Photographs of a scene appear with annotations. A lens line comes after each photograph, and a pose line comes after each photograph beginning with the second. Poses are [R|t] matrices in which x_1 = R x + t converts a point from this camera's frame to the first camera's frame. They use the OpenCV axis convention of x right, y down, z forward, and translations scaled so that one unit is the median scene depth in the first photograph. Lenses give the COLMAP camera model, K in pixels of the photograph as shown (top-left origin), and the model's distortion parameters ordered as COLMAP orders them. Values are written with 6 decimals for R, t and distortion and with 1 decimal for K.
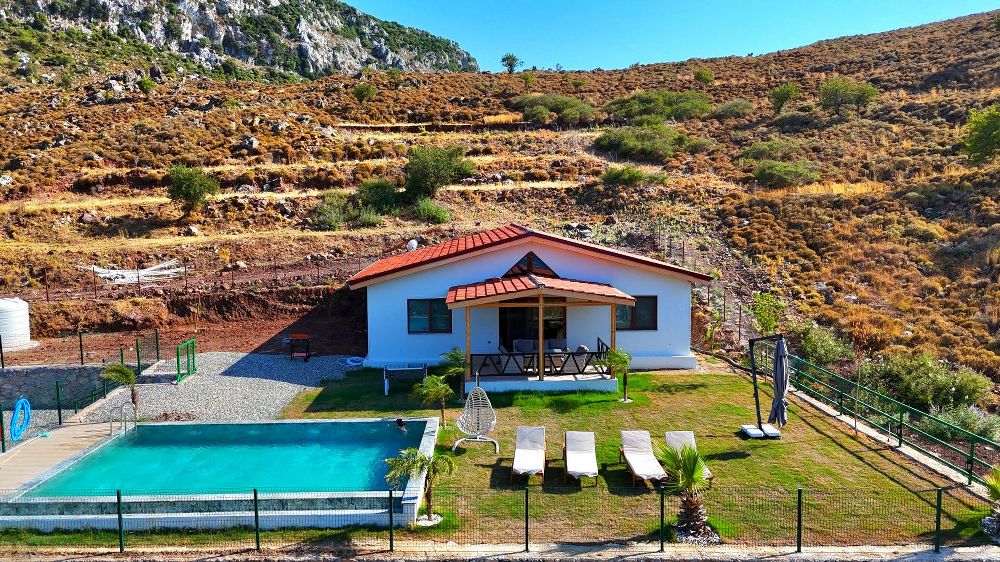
lens RADIAL K [[739.4, 0, 500.0], [0, 739.4, 281.0], [0, 0, 1]] dist [0.061966, -0.041968]
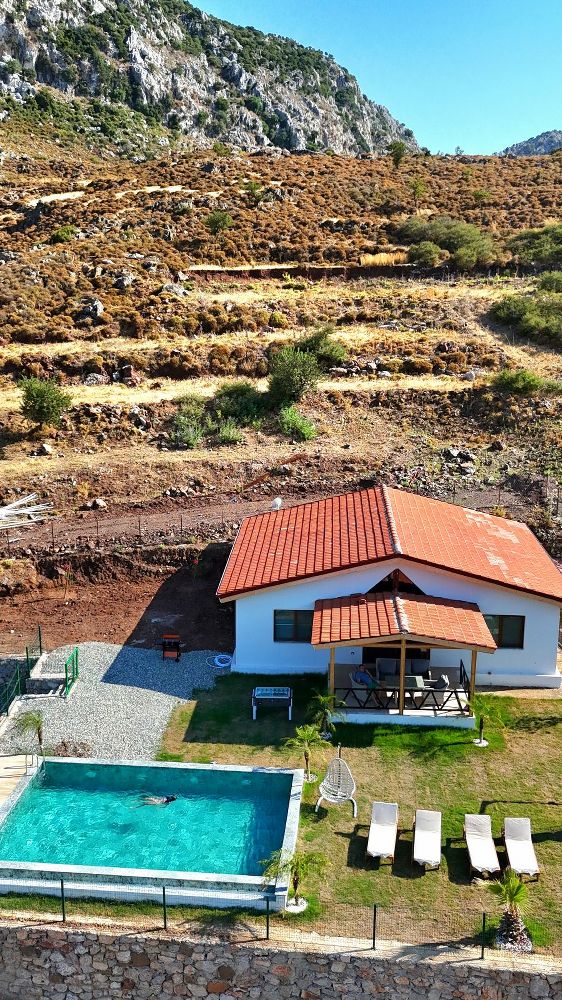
lens RADIAL K [[921.3, 0, 281.0], [0, 921.3, 500.0], [0, 0, 1]] dist [0.082793, -0.101743]
pose [[0.994578, 0.035292, -0.097826, 0.002288], [-0.020524, 0.988768, 0.148045, -0.190233], [0.101952, -0.145234, 0.984130, -0.141797]]
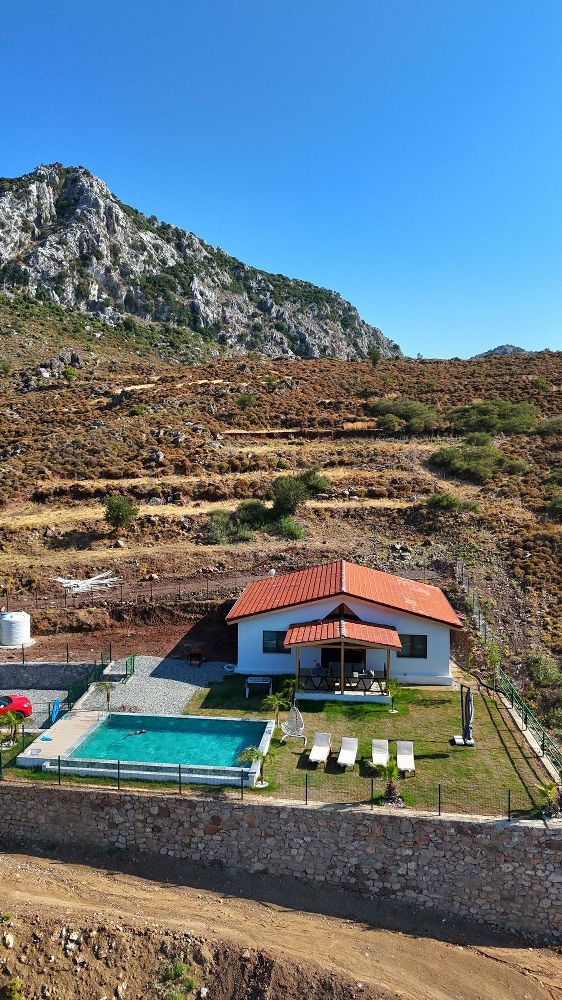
lens RADIAL K [[724.2, 0, 281.0], [0, 724.2, 500.0], [0, 0, 1]] dist [0.098434, -0.124443]
pose [[0.991003, 0.022821, -0.131880, 0.065942], [-0.025607, 0.999483, -0.019466, -0.134856], [0.131367, 0.022668, 0.991075, -0.320117]]
